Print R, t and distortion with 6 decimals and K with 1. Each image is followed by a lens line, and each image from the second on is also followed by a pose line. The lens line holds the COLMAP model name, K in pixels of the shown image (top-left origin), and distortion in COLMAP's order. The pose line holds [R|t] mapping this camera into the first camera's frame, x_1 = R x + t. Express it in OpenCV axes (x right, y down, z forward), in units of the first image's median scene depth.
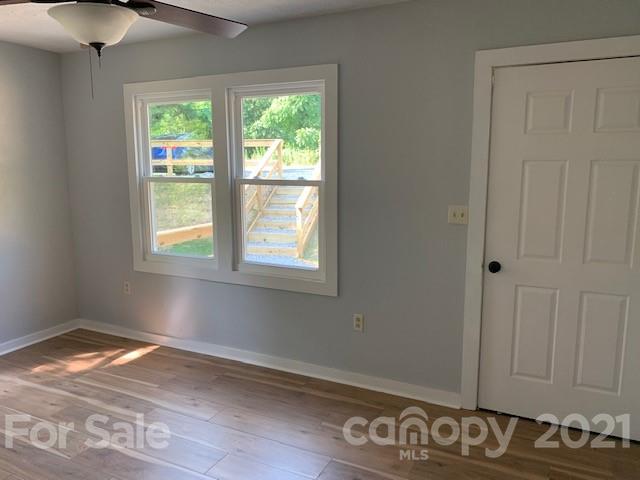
lens RADIAL K [[486.8, 0, 316.0], [0, 486.8, 240.9], [0, 0, 1]] dist [0.034553, -0.009851]
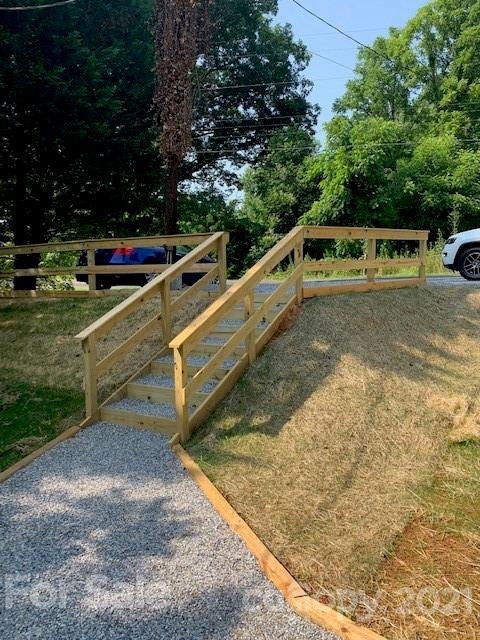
lens RADIAL K [[486.8, 0, 243.1], [0, 486.8, 320.9], [0, 0, 1]] dist [0.034553, -0.009851]
pose [[0.954635, 0.014618, -0.297419, 0.131996], [-0.036185, 0.997087, -0.067138, -0.045141], [0.295571, 0.074854, 0.952384, 0.381021]]
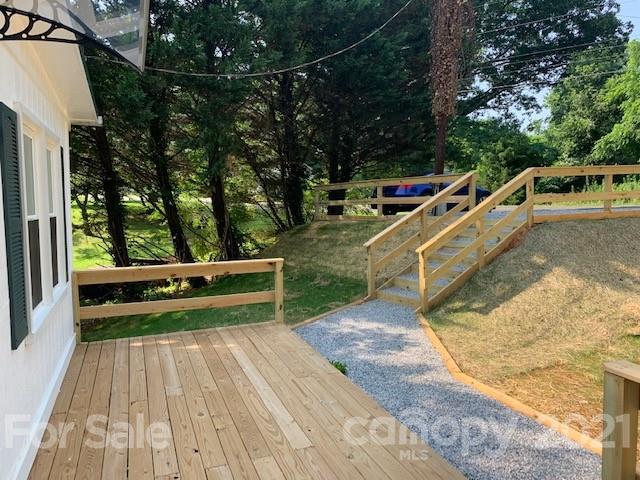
lens RADIAL K [[486.8, 0, 316.0], [0, 486.8, 240.9], [0, 0, 1]] dist [0.034553, -0.009851]
pose [[0.727072, 0.041670, -0.685295, 0.289636], [-0.099190, 0.994060, -0.044793, -0.022608], [0.679358, 0.100543, 0.726886, 0.197380]]
